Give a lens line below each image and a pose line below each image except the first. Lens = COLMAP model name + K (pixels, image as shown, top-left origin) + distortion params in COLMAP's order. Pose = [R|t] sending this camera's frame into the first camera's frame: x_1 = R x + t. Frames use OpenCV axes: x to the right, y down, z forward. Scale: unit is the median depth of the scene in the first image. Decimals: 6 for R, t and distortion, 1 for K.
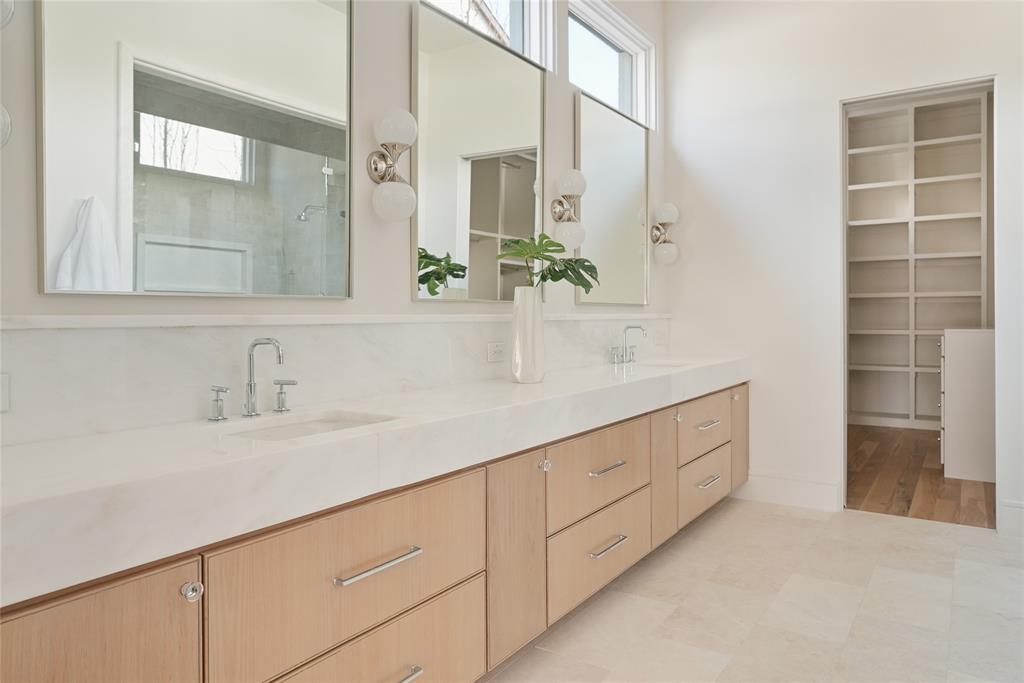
lens RADIAL K [[688.5, 0, 510.8], [0, 688.5, 300.0], [0, 0, 1]] dist [0.058043, 0.000317]
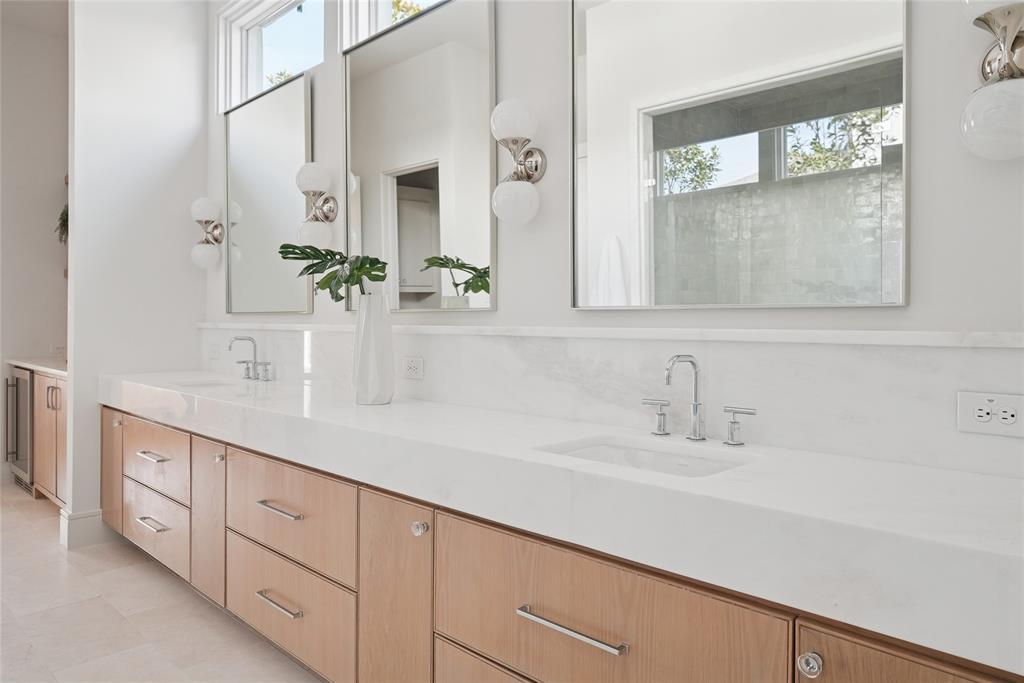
lens RADIAL K [[682.1, 0, 509.1], [0, 682.1, 319.2], [0, 0, 1]] dist [-0.046512, -0.000379]
pose [[-0.167196, -0.011343, -0.985858, 0.764048], [-0.001712, 0.999936, -0.011214, 0.025214], [0.985922, -0.000187, -0.167204, 1.241607]]
